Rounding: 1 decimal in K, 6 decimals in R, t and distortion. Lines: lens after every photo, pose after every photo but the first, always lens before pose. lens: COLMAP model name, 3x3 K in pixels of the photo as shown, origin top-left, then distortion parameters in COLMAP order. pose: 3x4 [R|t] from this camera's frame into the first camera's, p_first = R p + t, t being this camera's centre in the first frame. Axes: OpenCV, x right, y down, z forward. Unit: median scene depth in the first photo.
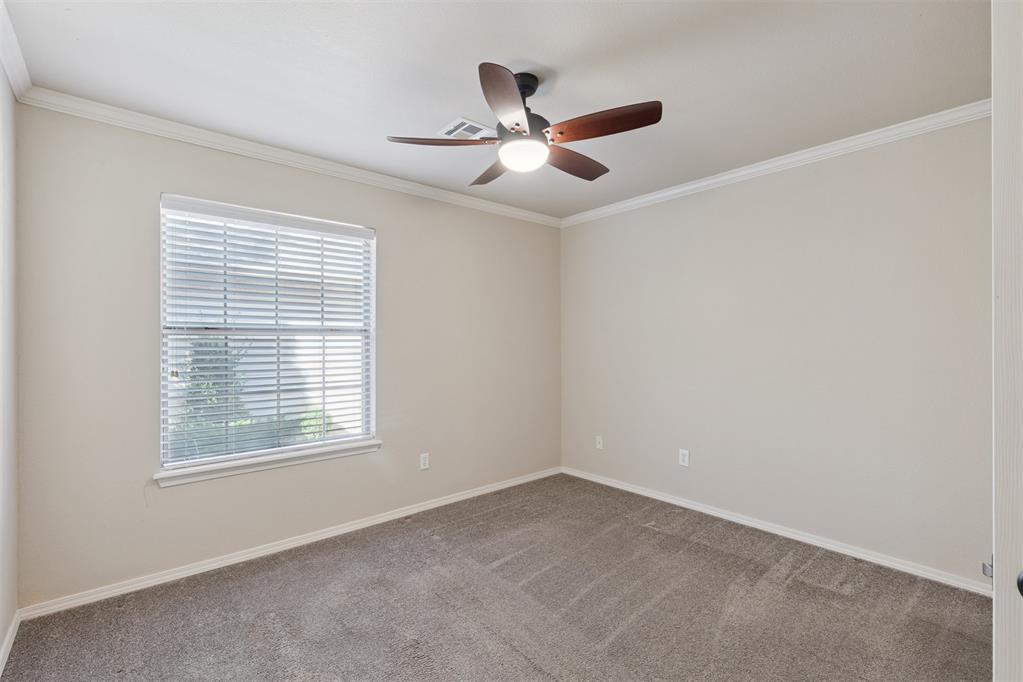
lens RADIAL K [[460.7, 0, 510.8], [0, 460.7, 338.9], [0, 0, 1]] dist [0.003938, 0.000089]
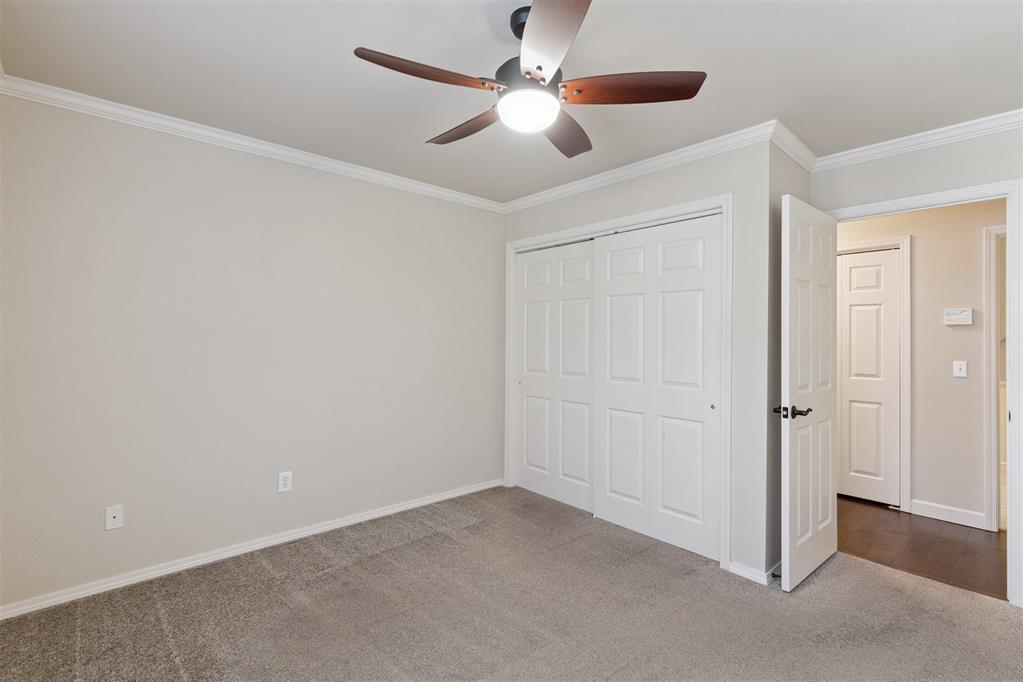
lens RADIAL K [[460.7, 0, 510.8], [0, 460.7, 338.9], [0, 0, 1]] dist [0.003938, 0.000089]
pose [[-0.013125, 0.008085, 0.999881, -0.519991], [-0.007605, 0.999938, -0.008185, 0.008076], [-0.999885, -0.007711, -0.013063, 0.704566]]
